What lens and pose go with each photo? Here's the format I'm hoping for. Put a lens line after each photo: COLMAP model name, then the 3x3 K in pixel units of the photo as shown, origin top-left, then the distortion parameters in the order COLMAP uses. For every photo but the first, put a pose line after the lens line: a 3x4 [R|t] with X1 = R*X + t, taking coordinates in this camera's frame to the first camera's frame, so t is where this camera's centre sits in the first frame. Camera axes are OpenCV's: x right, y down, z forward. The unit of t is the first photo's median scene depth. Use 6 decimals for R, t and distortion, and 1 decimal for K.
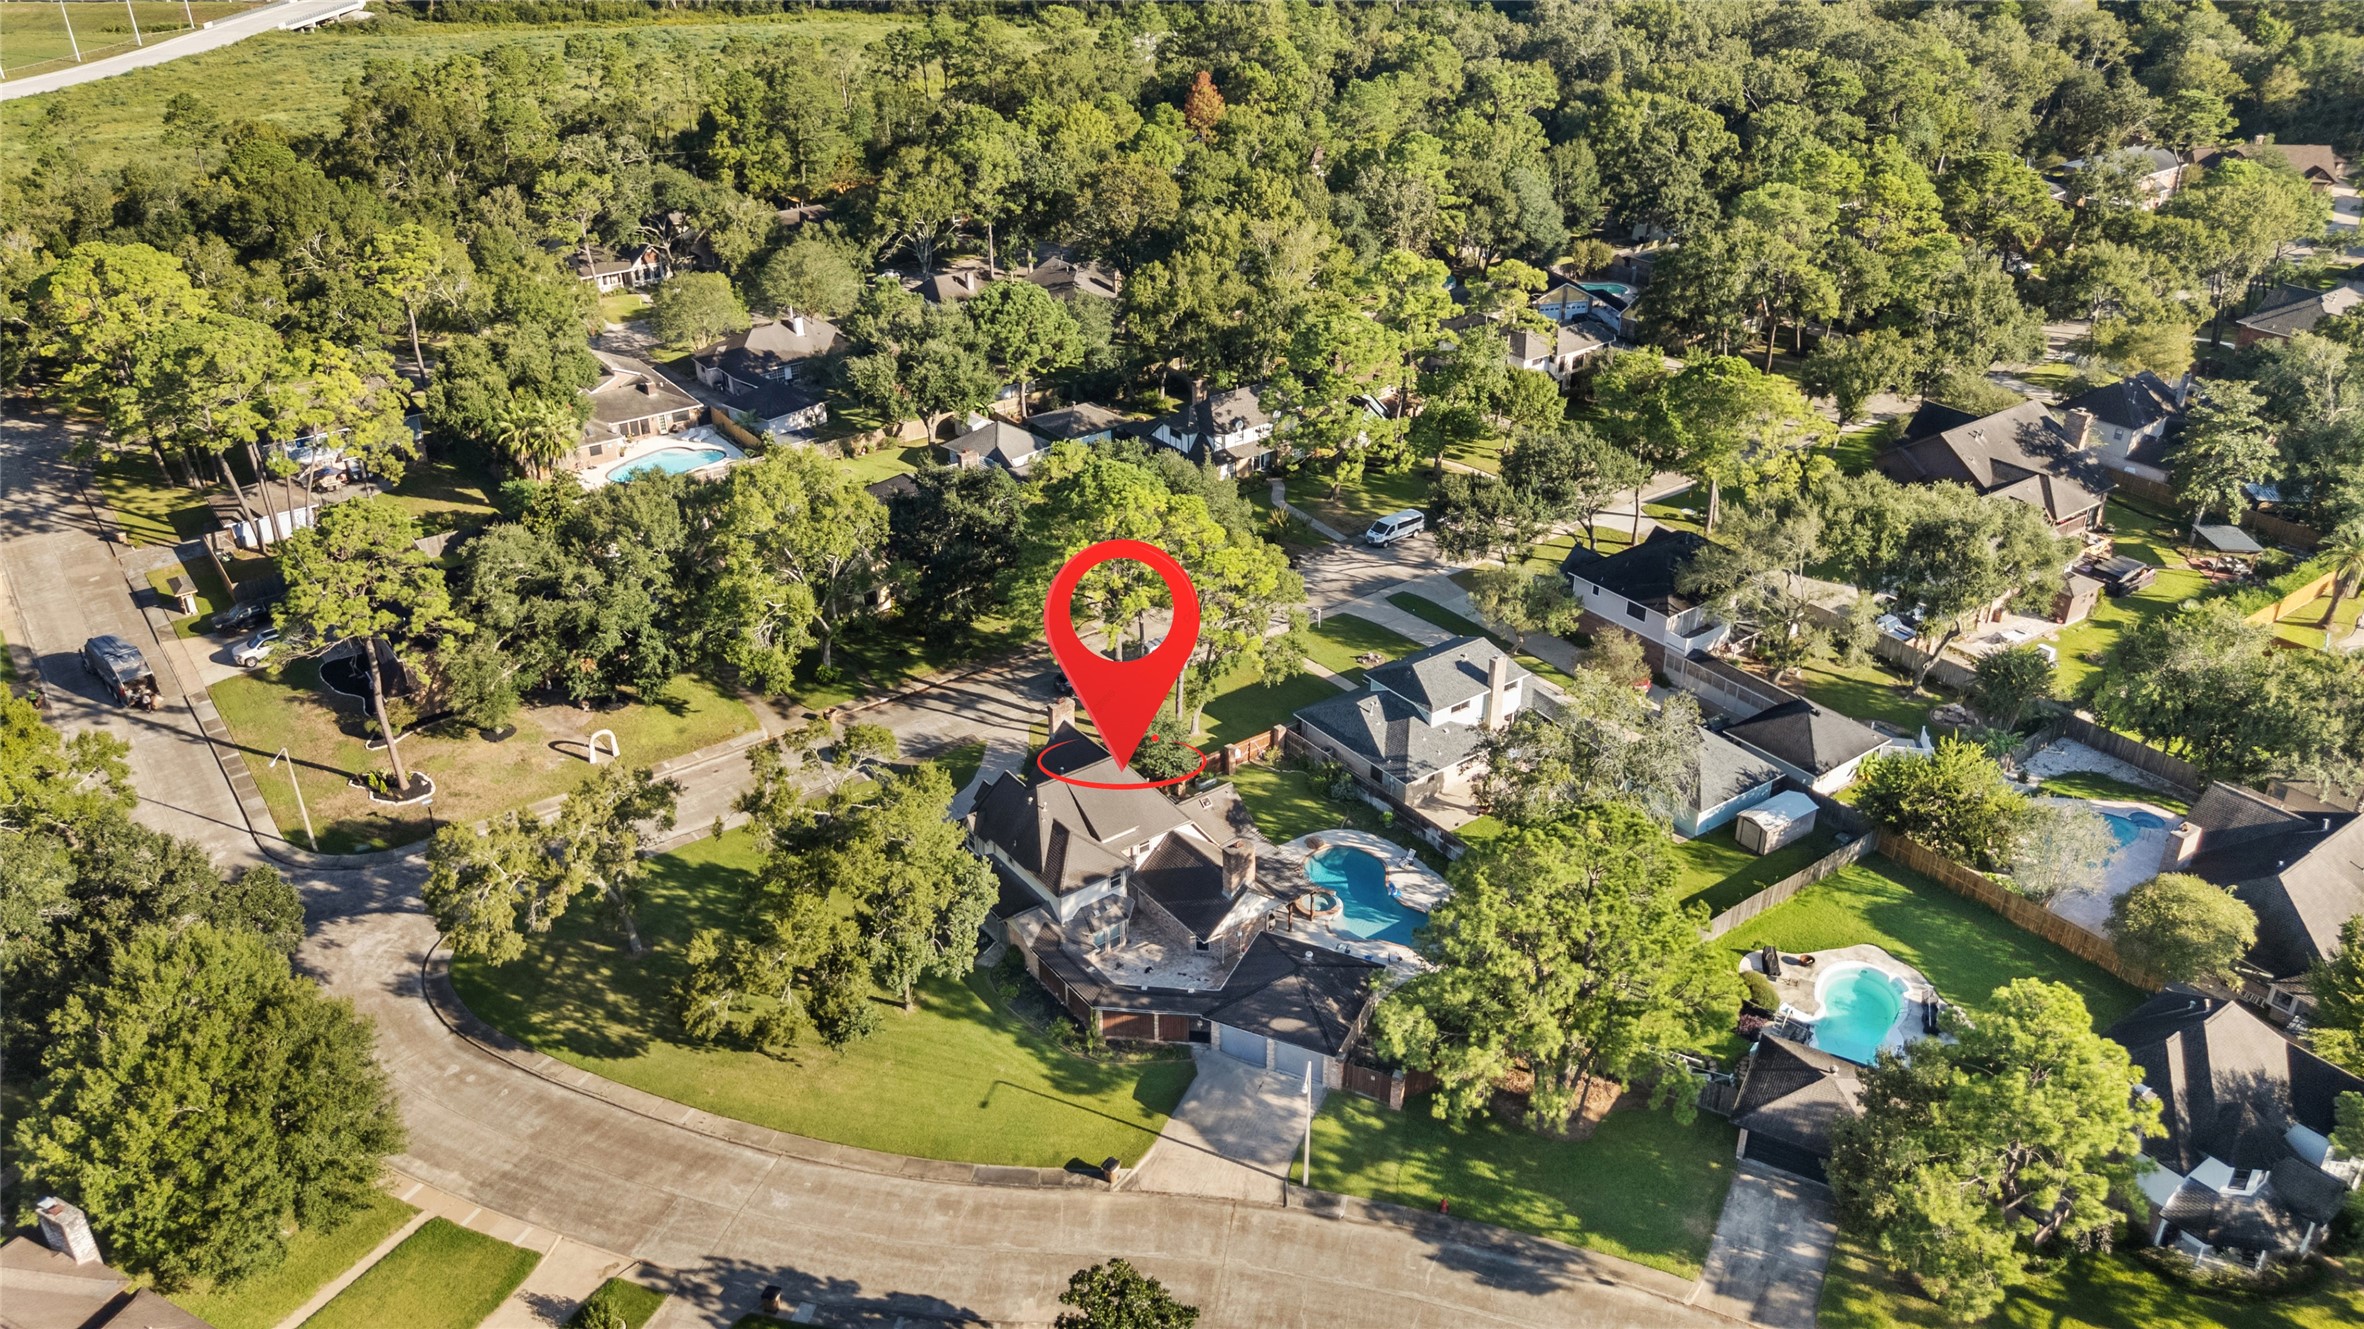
lens RADIAL K [[1729.2, 0, 1182.0], [0, 1729.2, 664.5], [0, 0, 1]] dist [0.078288, -0.044619]
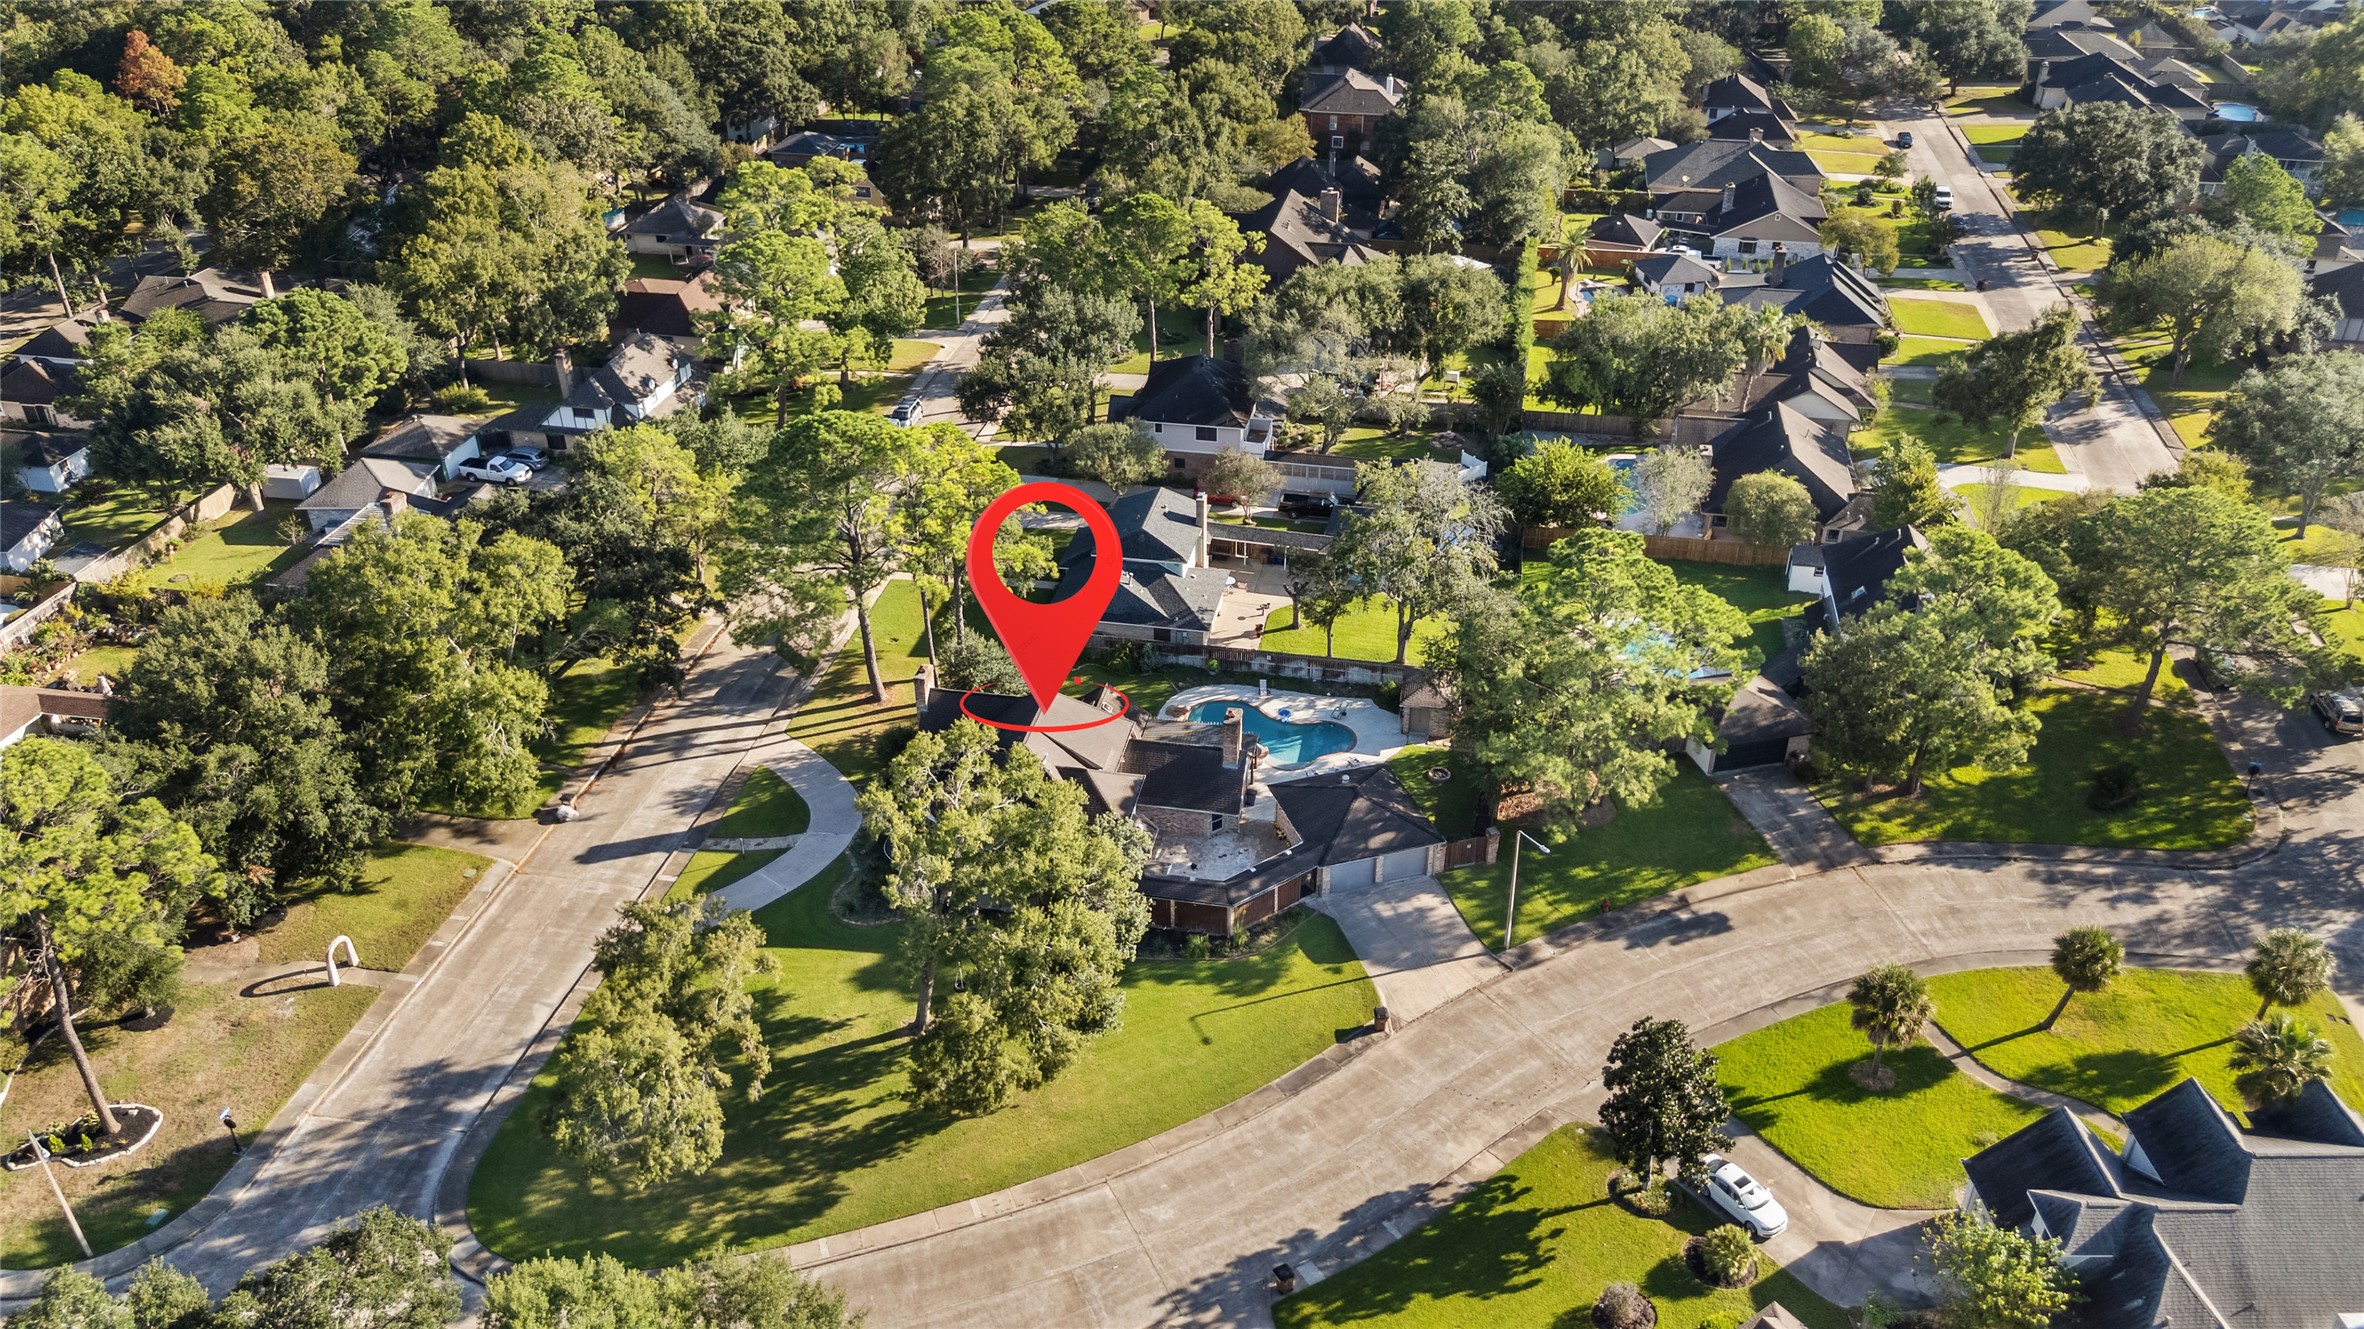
lens RADIAL K [[1729.2, 0, 1182.0], [0, 1729.2, 664.5], [0, 0, 1]] dist [0.078288, -0.044619]
pose [[0.738289, -0.348926, 0.577217, -0.547260], [0.324757, 0.933956, 0.149194, -0.080643], [-0.591153, 0.077307, 0.802846, 0.200282]]
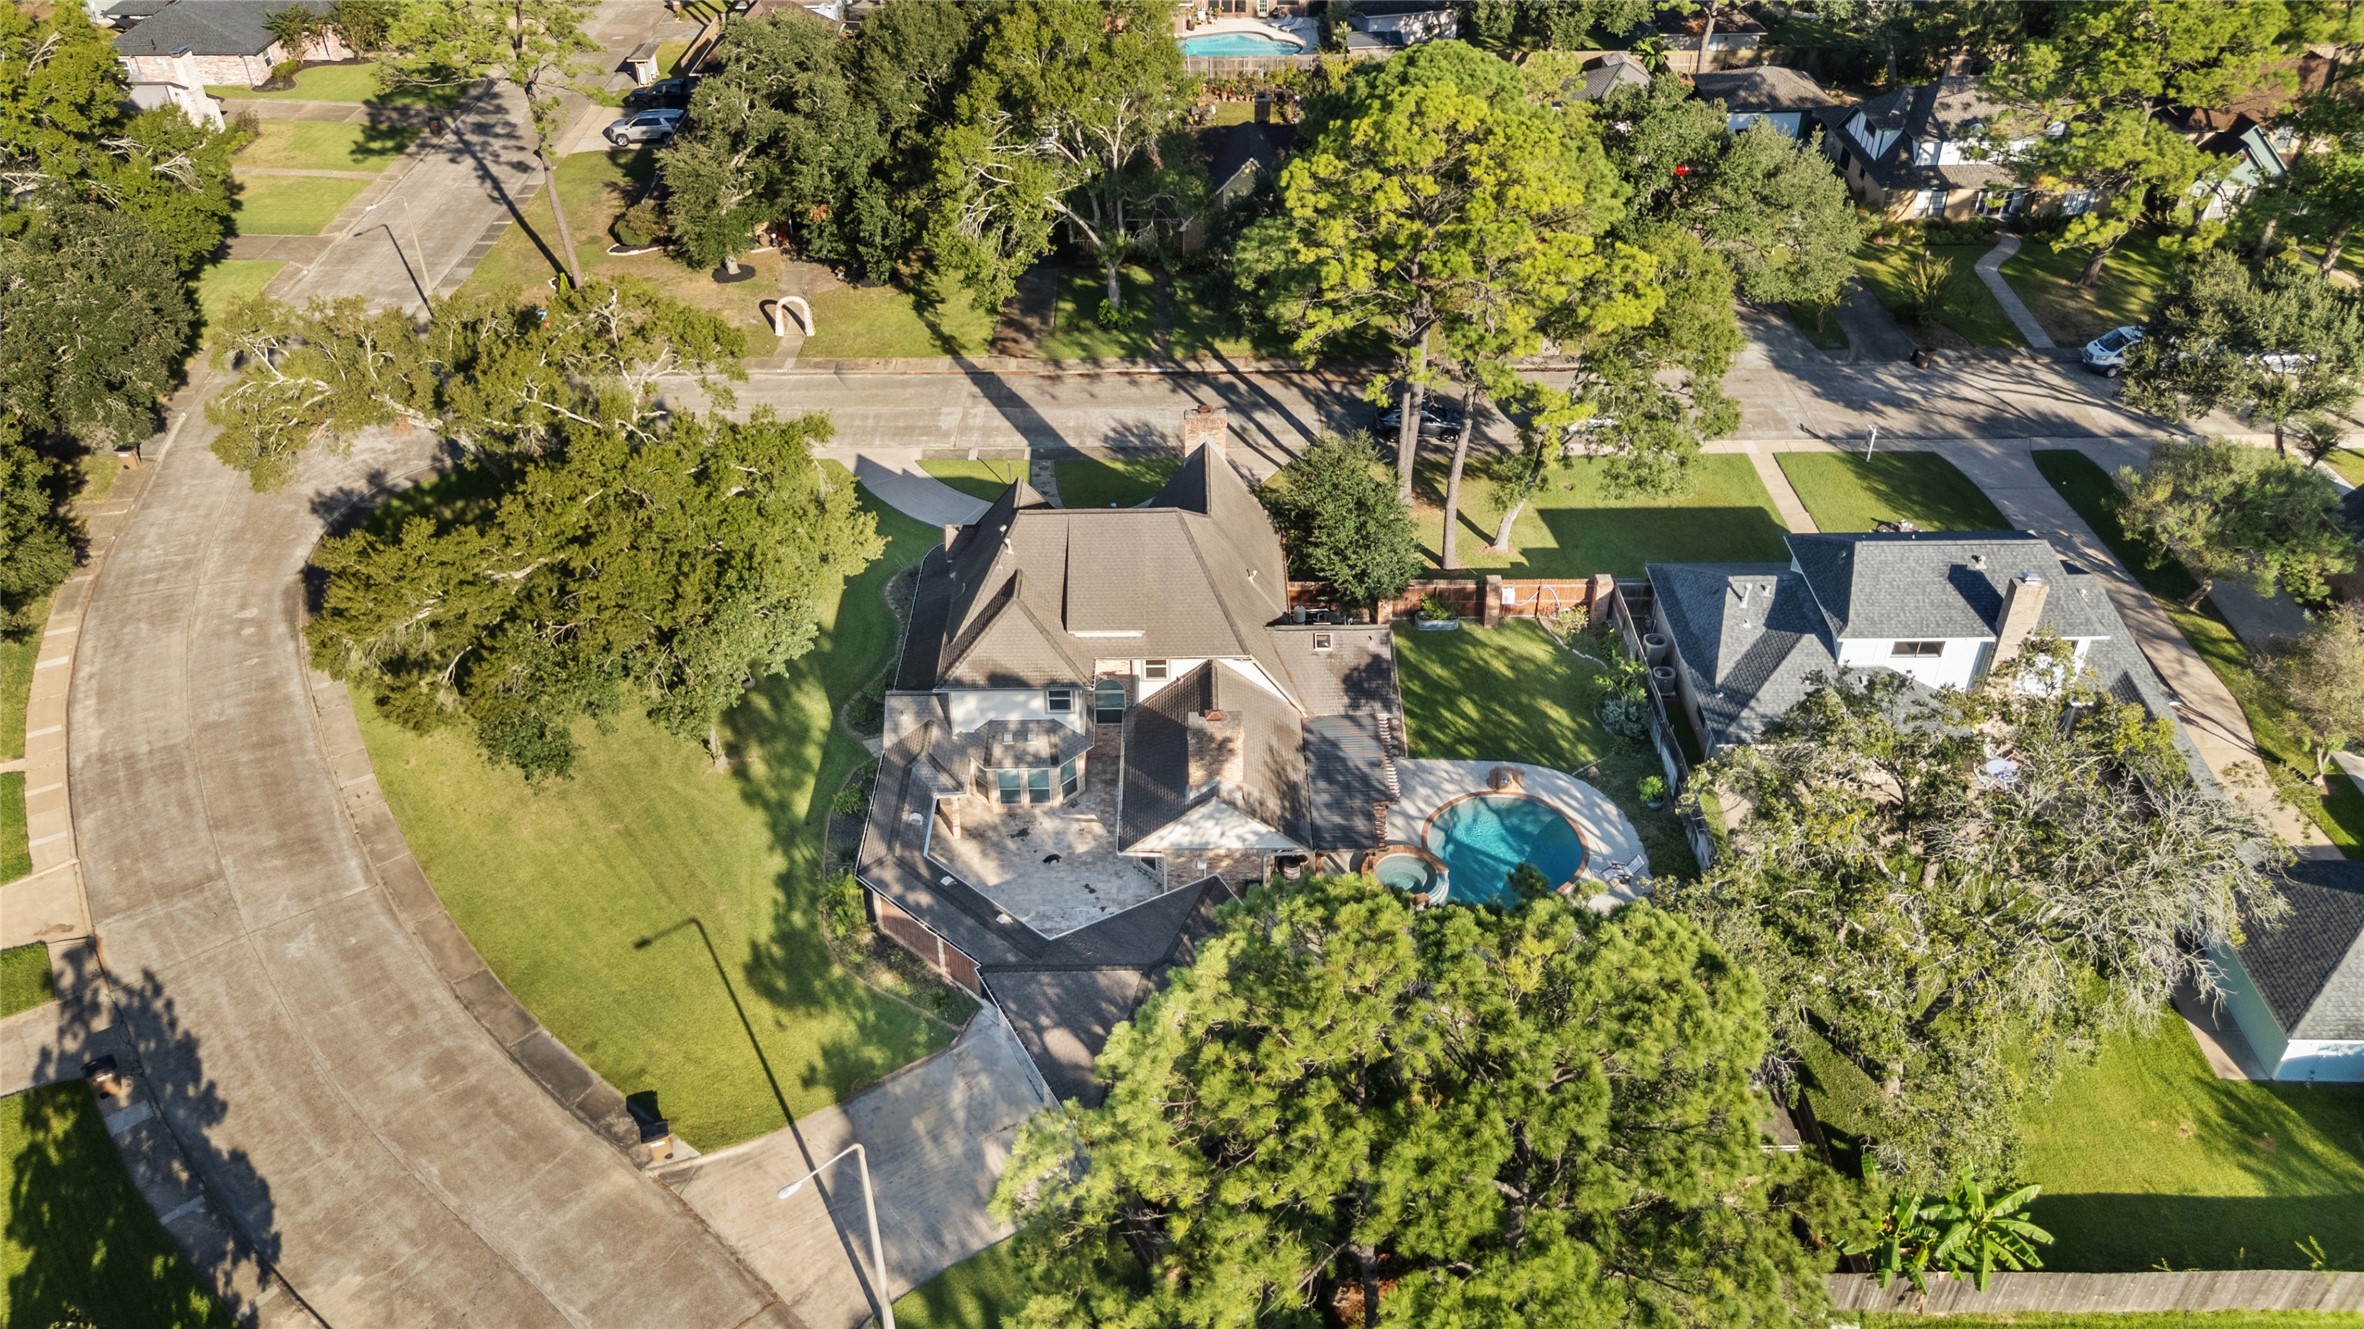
lens RADIAL K [[1729.2, 0, 1182.0], [0, 1729.2, 664.5], [0, 0, 1]] dist [0.078288, -0.044619]
pose [[0.807451, 0.347145, -0.476984, 0.278085], [-0.277297, 0.936986, 0.212515, -0.025797], [0.520701, -0.039330, 0.852833, 0.513888]]
